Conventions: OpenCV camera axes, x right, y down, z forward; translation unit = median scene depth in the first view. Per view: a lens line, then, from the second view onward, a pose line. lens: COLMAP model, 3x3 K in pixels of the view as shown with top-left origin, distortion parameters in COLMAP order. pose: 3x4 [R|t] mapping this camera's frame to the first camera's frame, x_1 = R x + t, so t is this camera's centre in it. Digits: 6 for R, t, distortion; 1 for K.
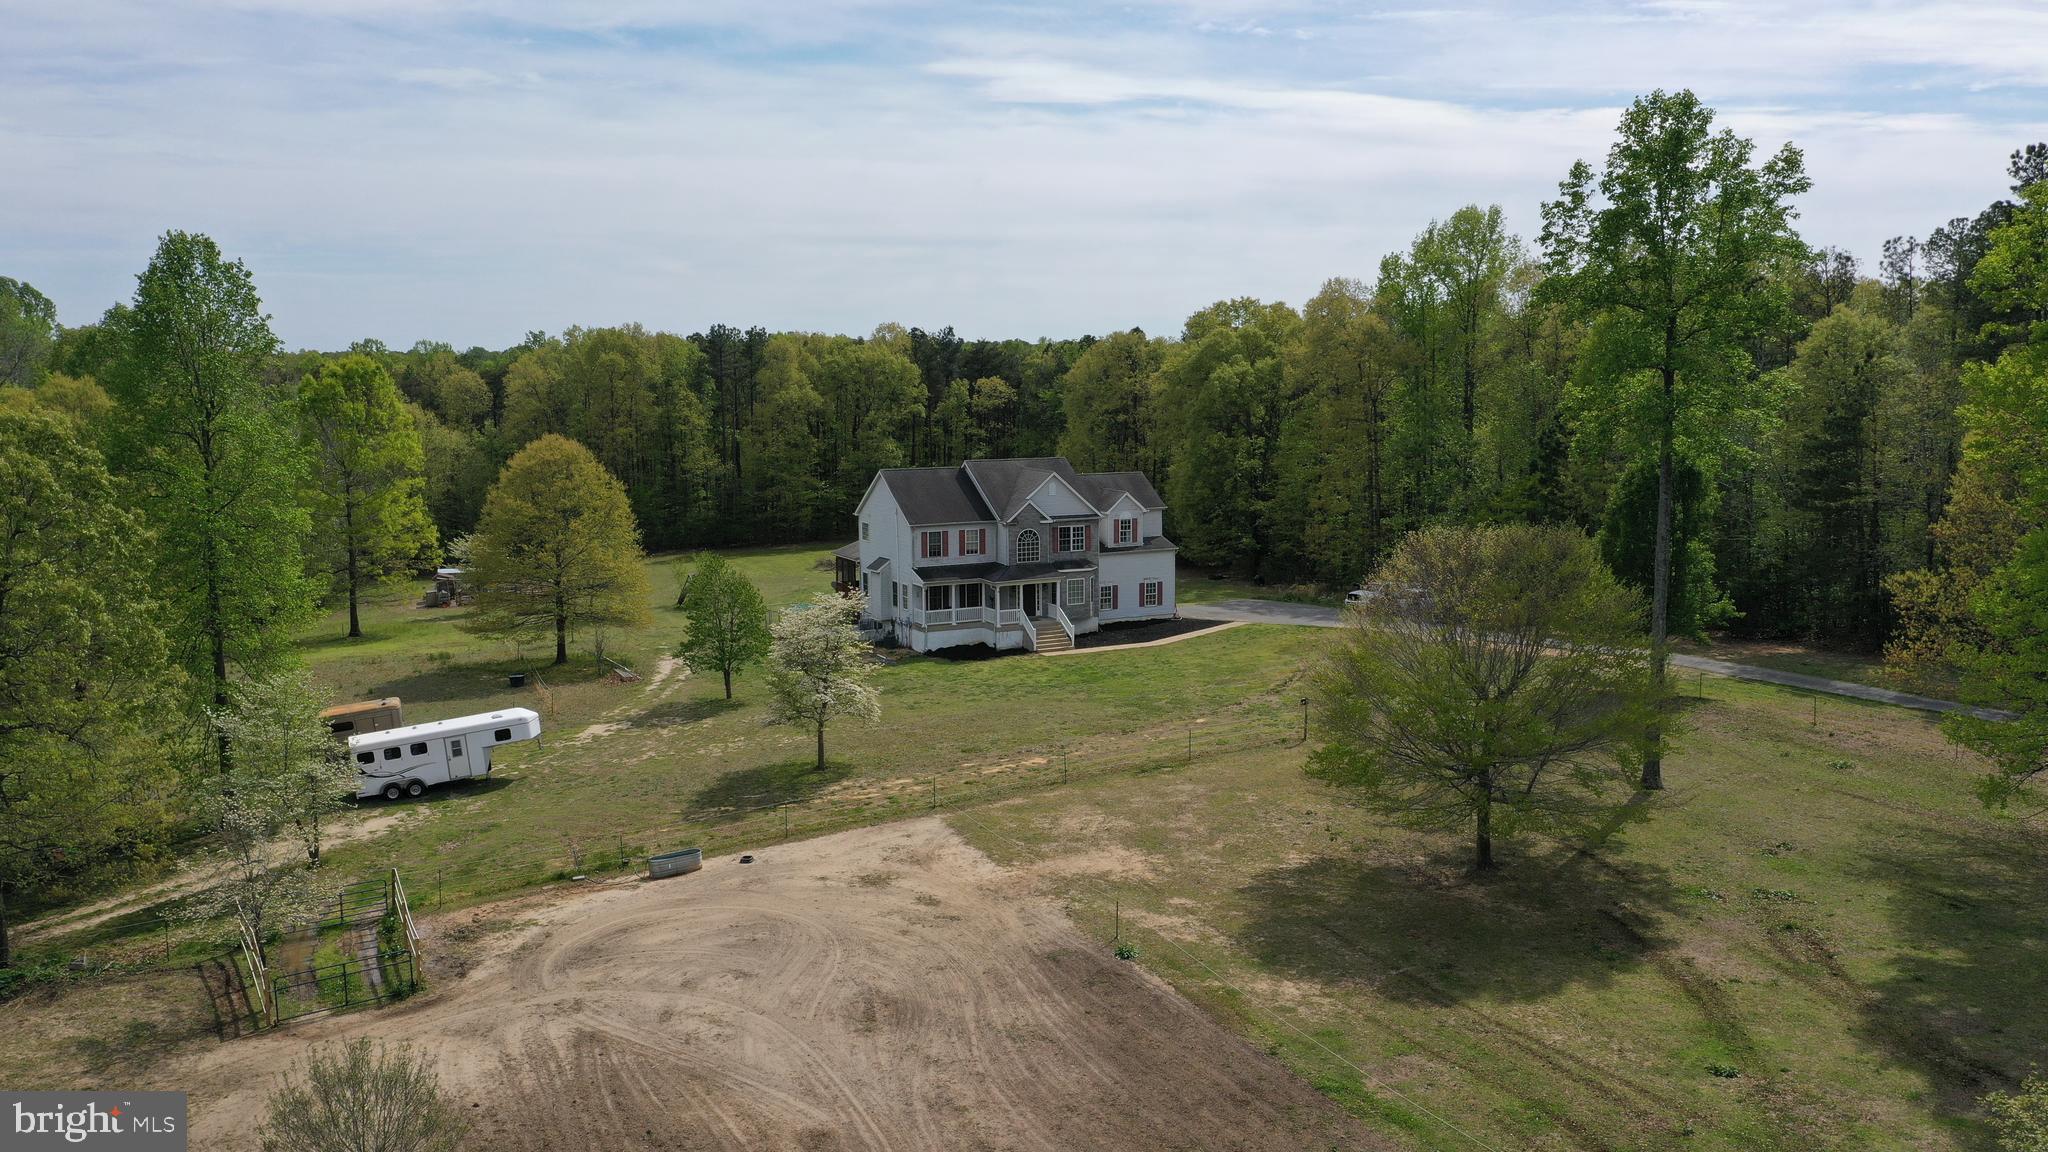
lens RADIAL K [[1638.6, 0, 1024.0], [0, 1638.6, 576.0], [0, 0, 1]] dist [0.025323, 0.001393]
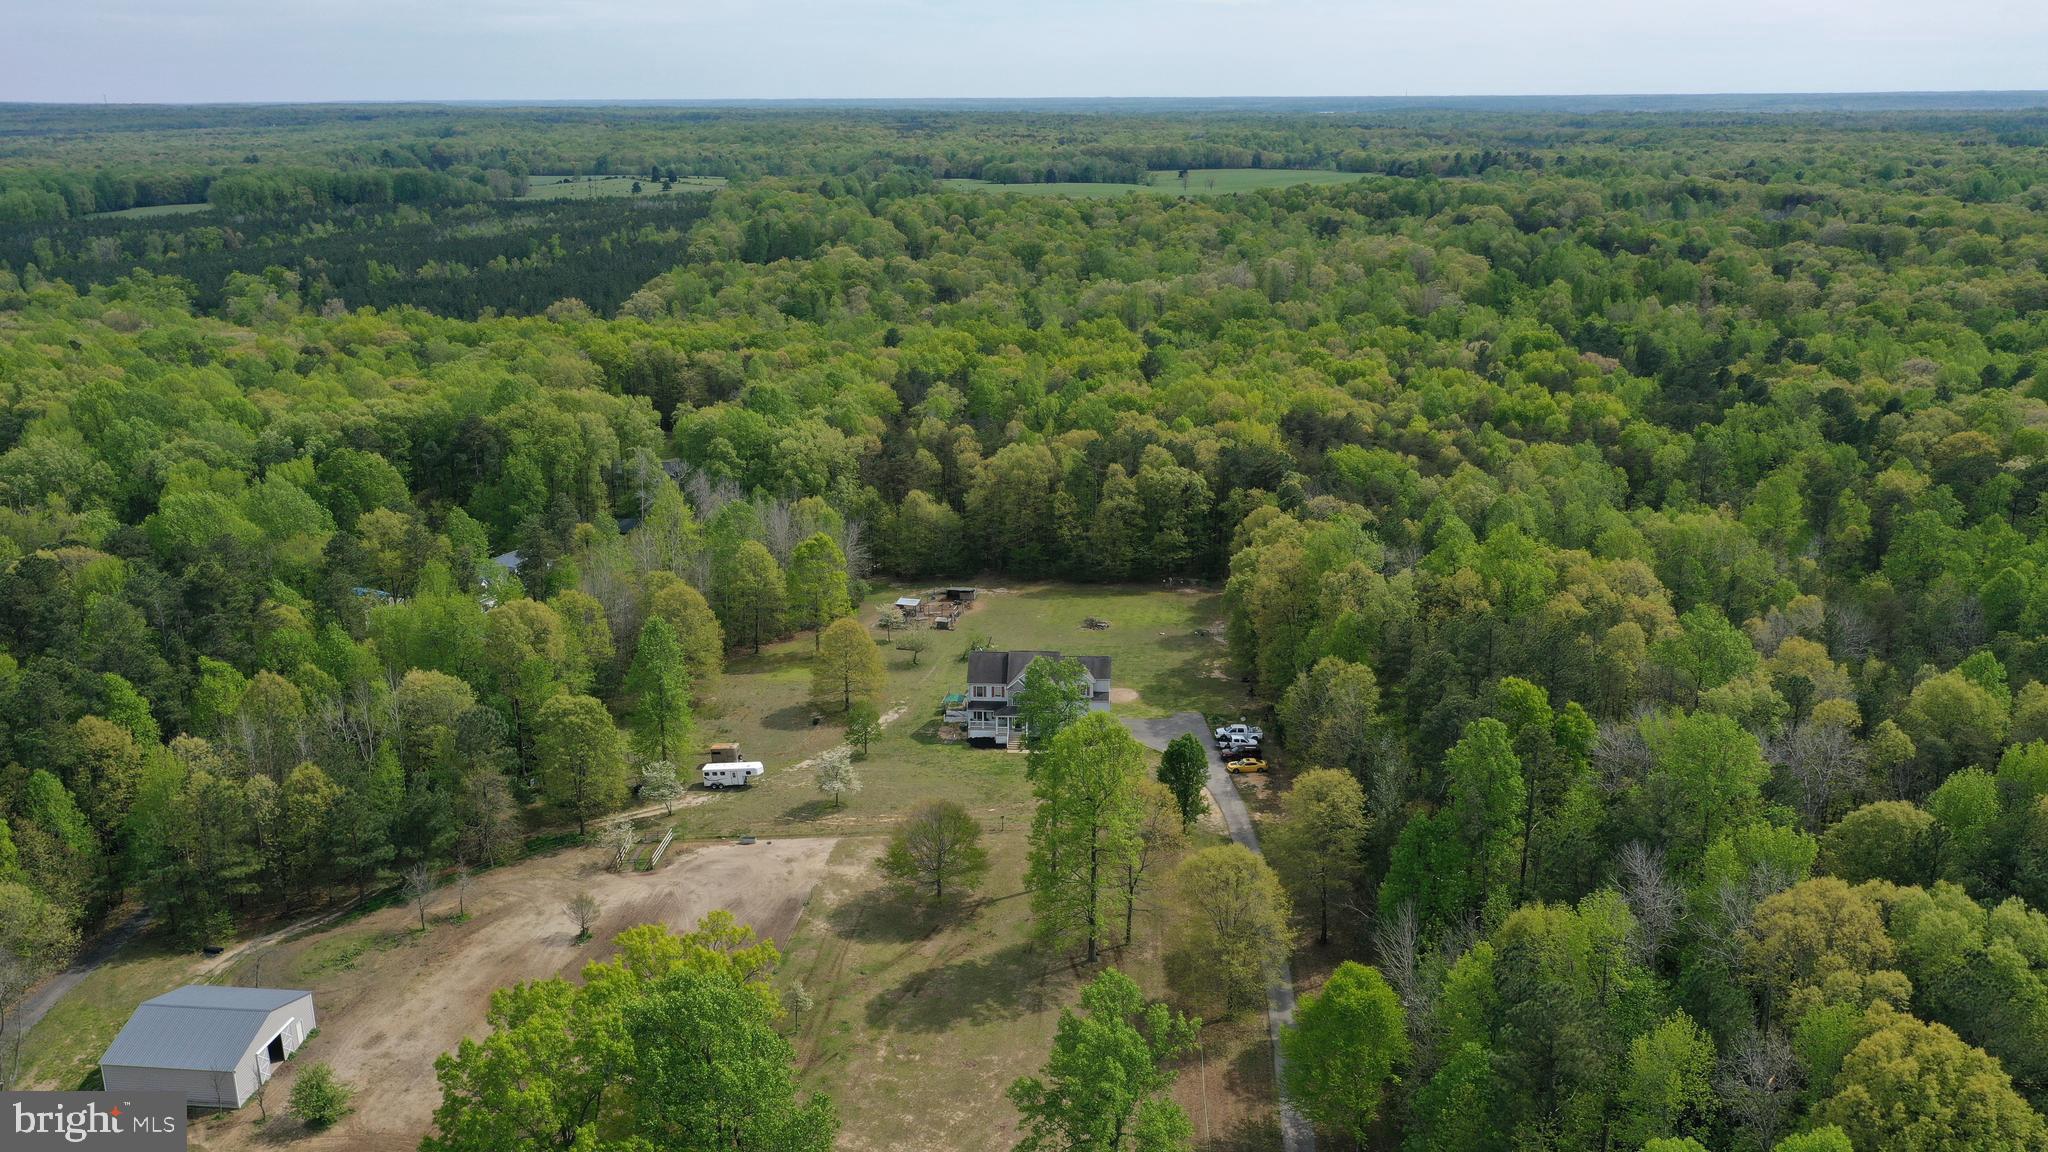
lens RADIAL K [[1638.6, 0, 1024.0], [0, 1638.6, 576.0], [0, 0, 1]] dist [0.025323, 0.001393]
pose [[0.862528, 0.145234, -0.484719, 1.059473], [-0.066769, 0.982215, 0.175486, -0.570547], [0.501585, -0.118998, 0.856885, -0.879062]]
